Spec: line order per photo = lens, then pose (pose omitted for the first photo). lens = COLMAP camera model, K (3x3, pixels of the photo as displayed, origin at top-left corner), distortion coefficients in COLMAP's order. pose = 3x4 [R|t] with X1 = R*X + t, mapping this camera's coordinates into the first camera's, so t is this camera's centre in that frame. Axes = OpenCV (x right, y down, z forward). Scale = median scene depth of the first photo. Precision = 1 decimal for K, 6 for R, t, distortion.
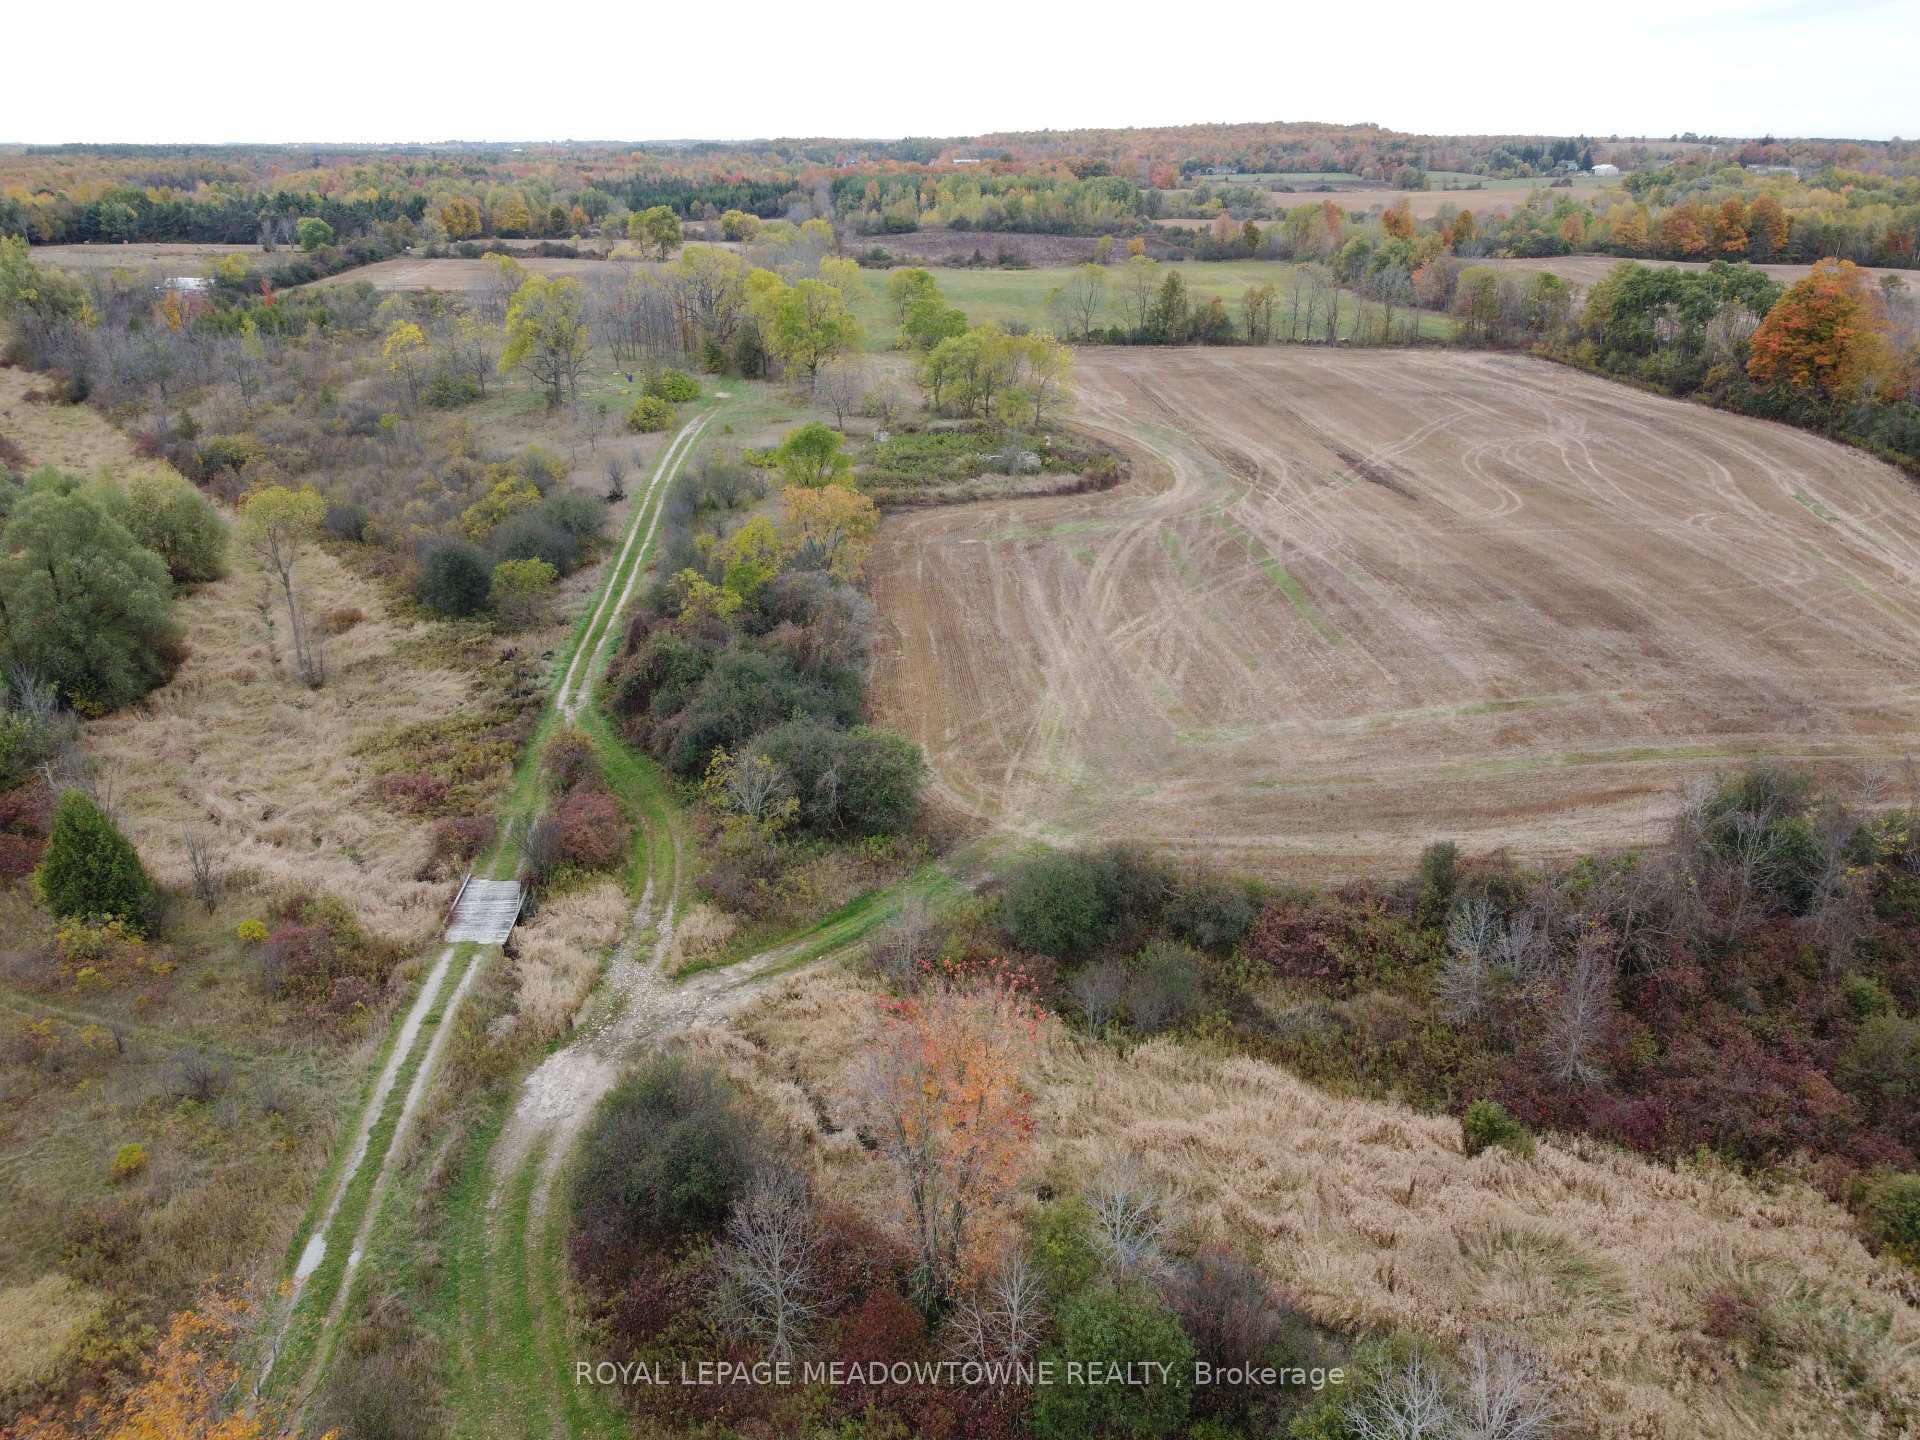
lens RADIAL K [[1451.6, 0, 957.1], [0, 1451.6, 716.4], [0, 0, 1]] dist [0.003176, -0.005045]
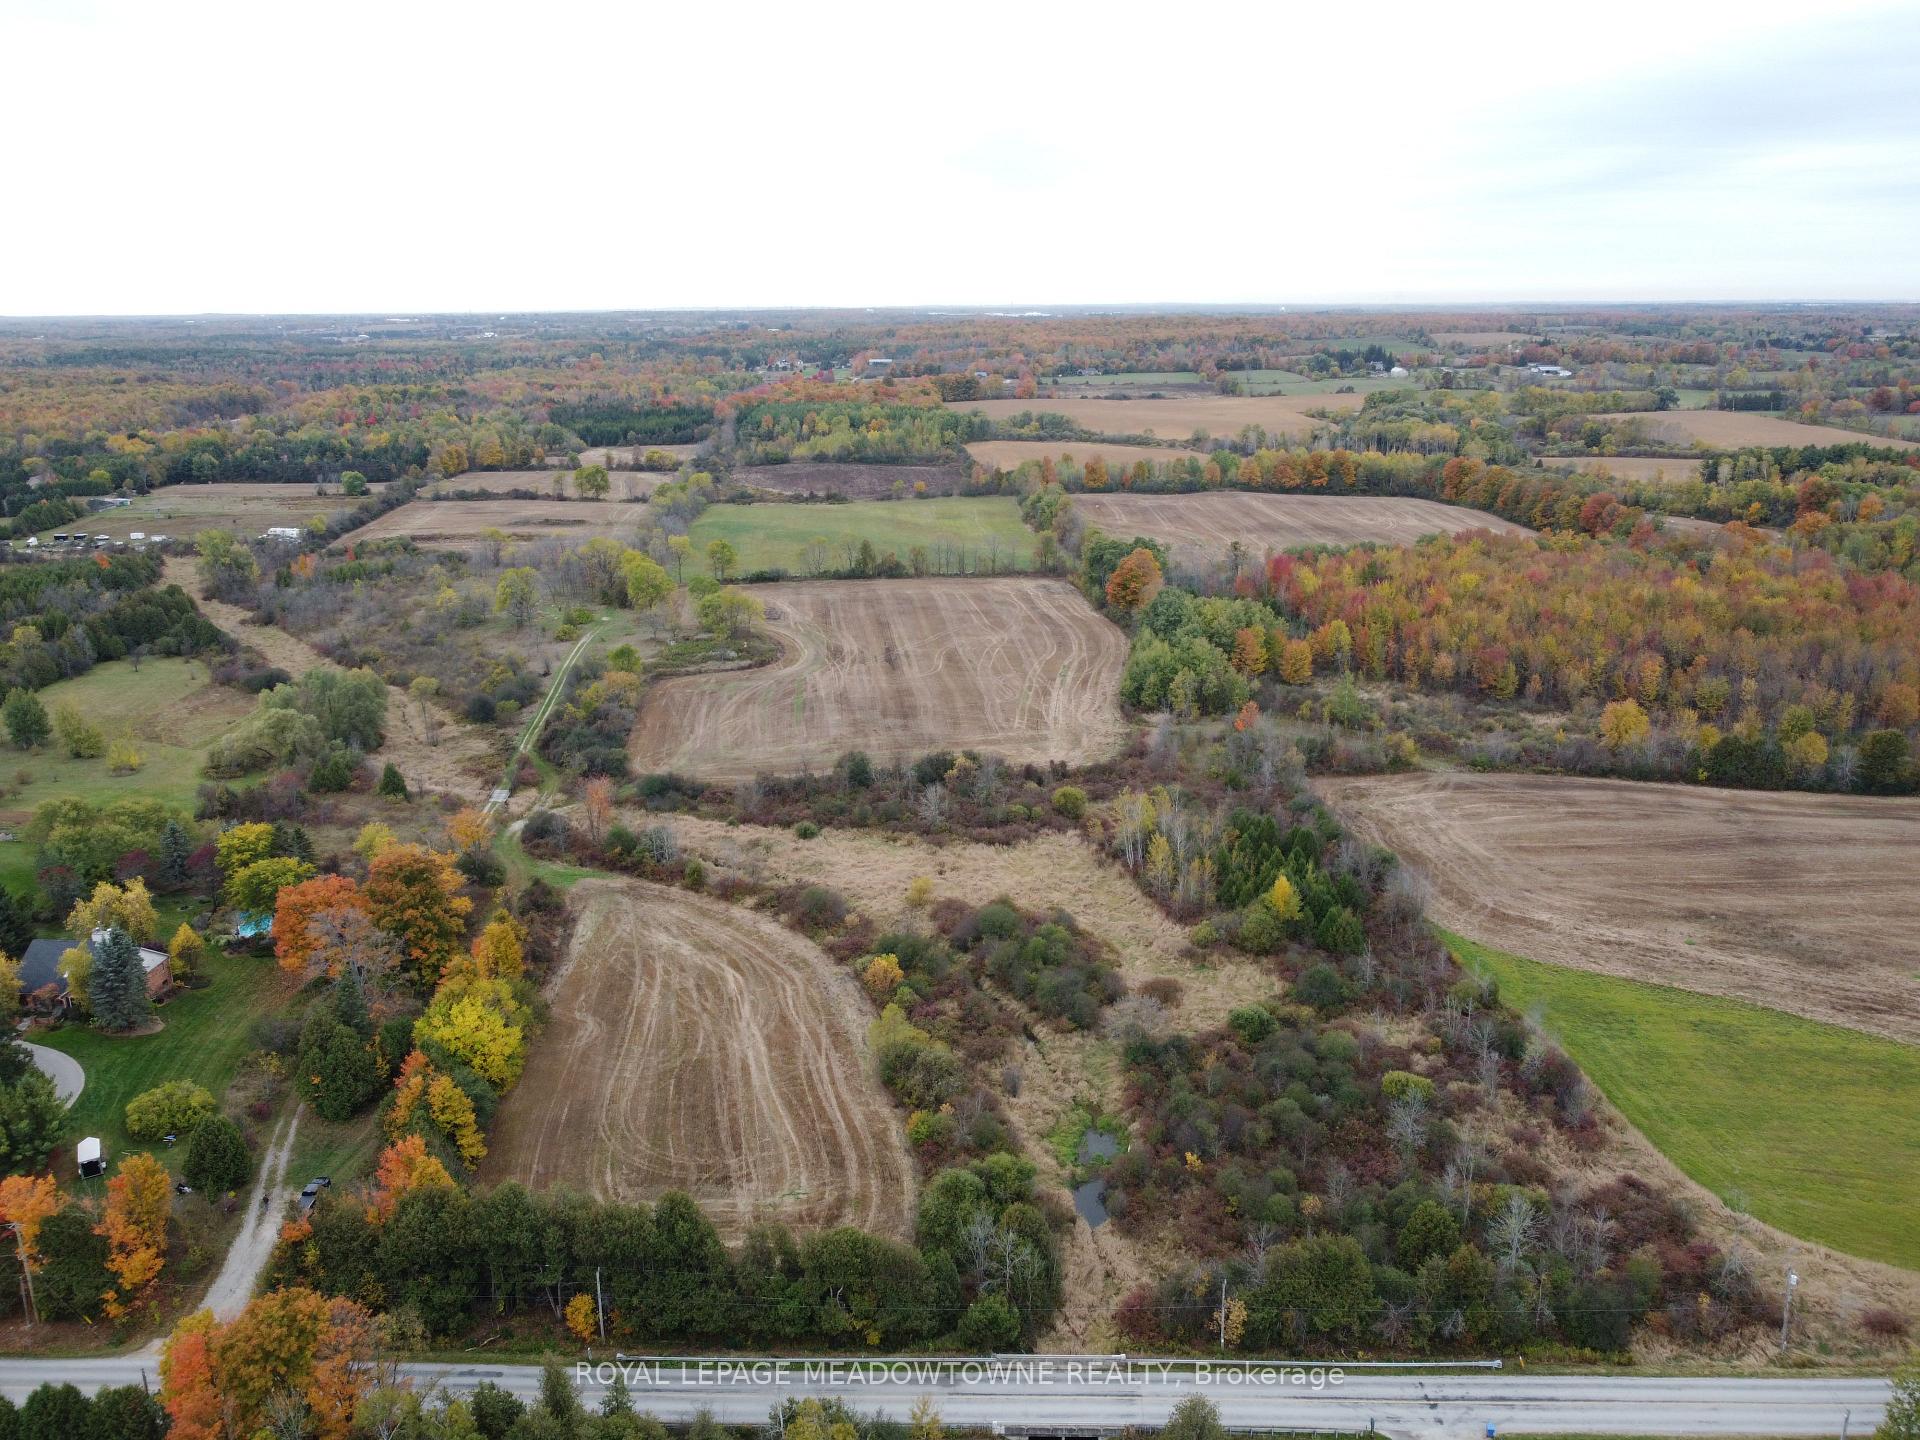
lens RADIAL K [[1451.6, 0, 957.1], [0, 1451.6, 716.4], [0, 0, 1]] dist [0.003176, -0.005045]
pose [[0.999583, -0.016499, 0.023681, 0.212852], [0.018737, 0.995049, -0.097602, 0.090387], [-0.021953, 0.098005, 0.994944, -0.767818]]
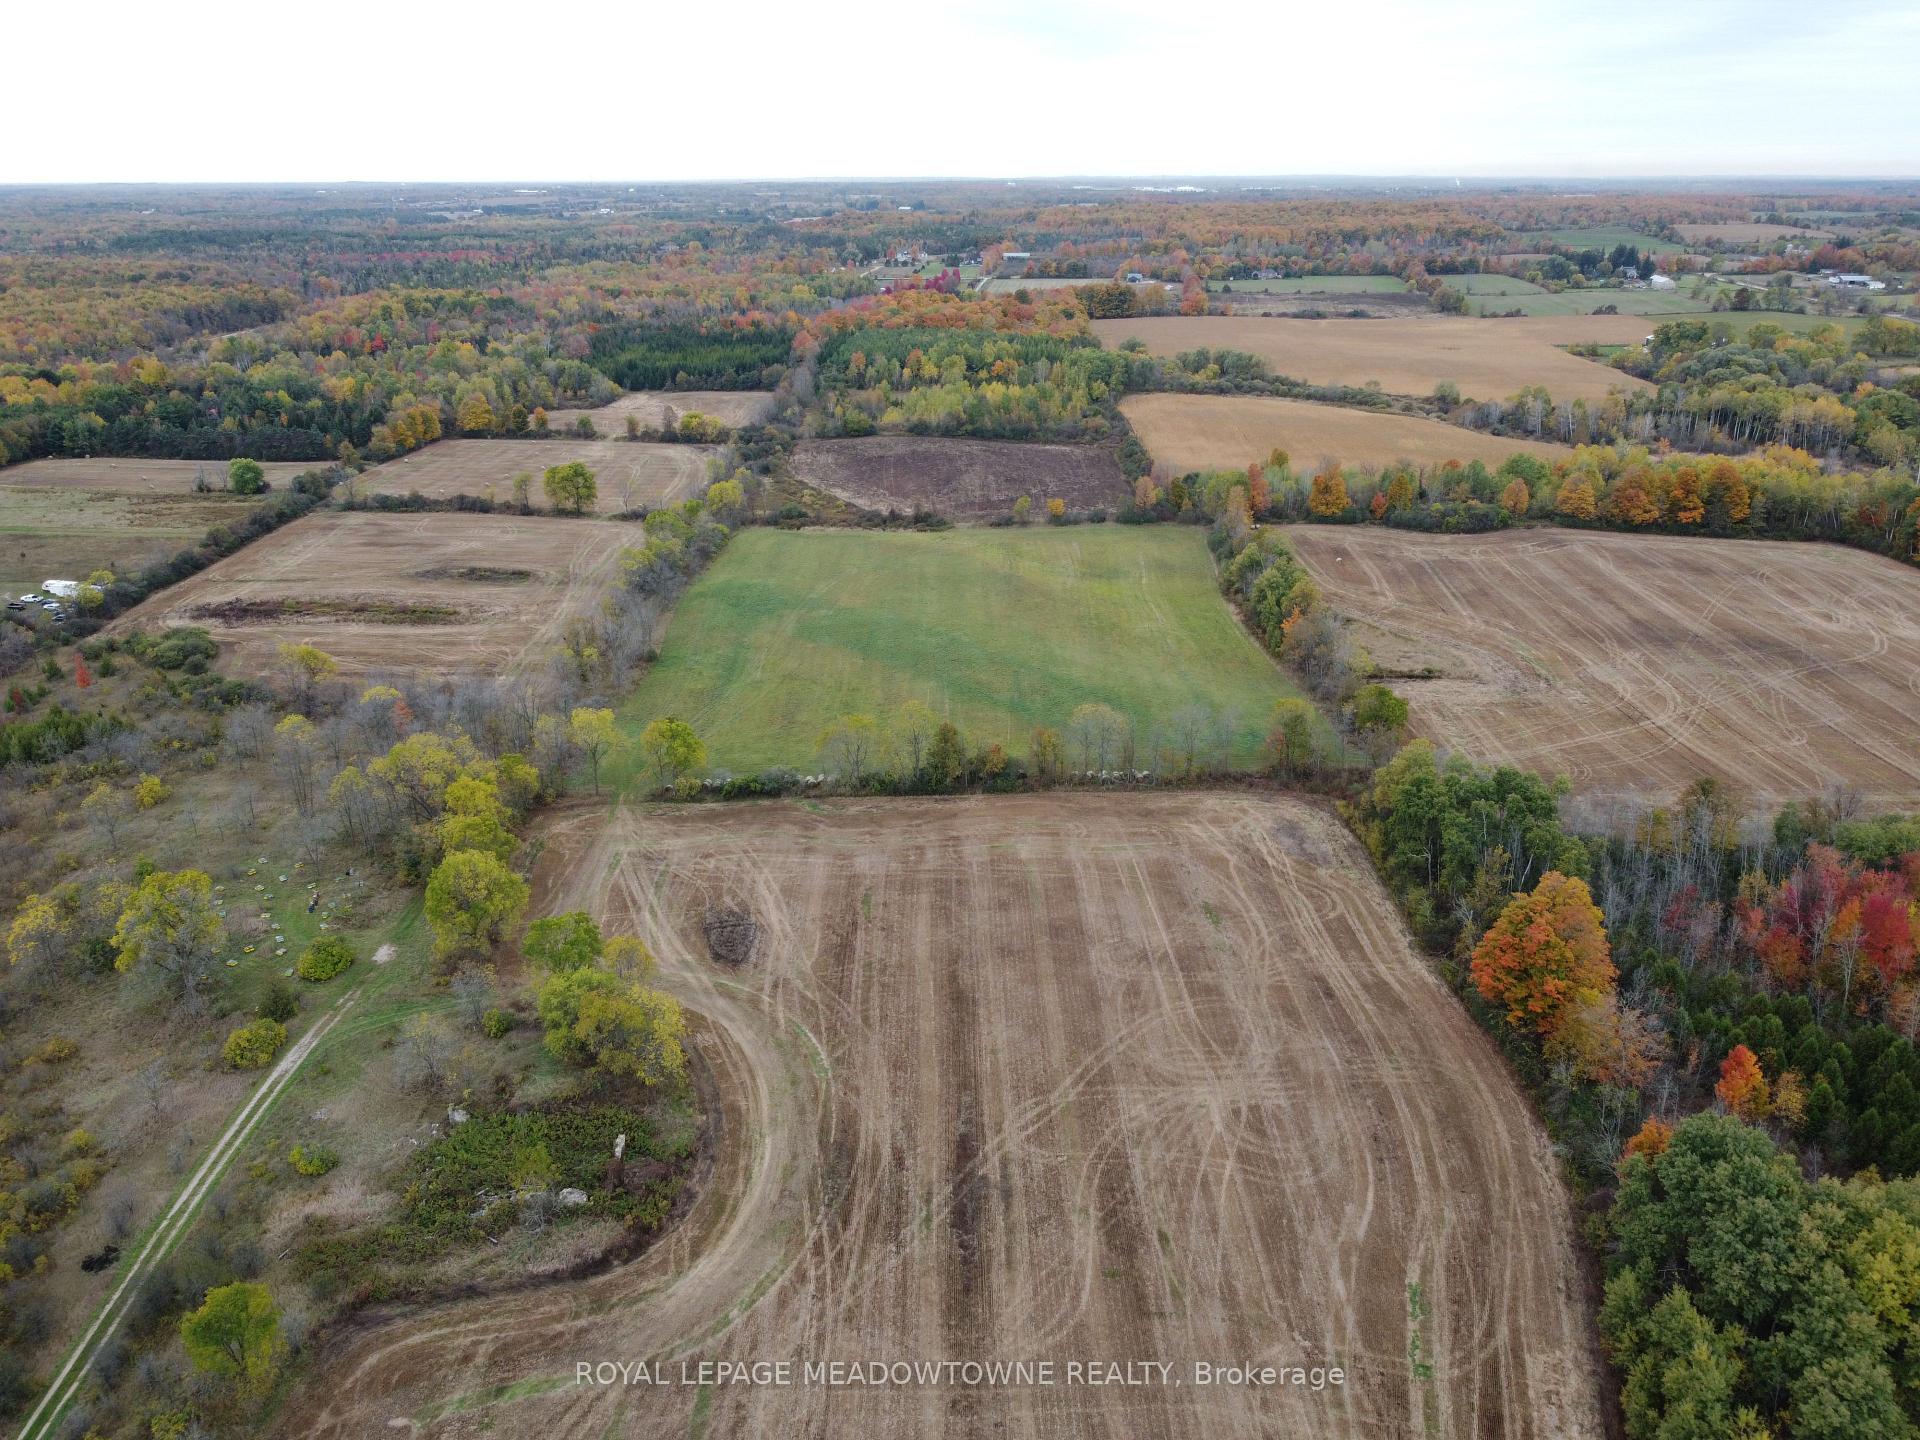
lens RADIAL K [[1451.6, 0, 957.1], [0, 1451.6, 716.4], [0, 0, 1]] dist [0.003176, -0.005045]
pose [[0.997776, 0.018911, -0.063920, 0.212255], [-0.020024, 0.999658, -0.016818, -0.289369], [0.063580, 0.018061, 0.997813, 0.058653]]
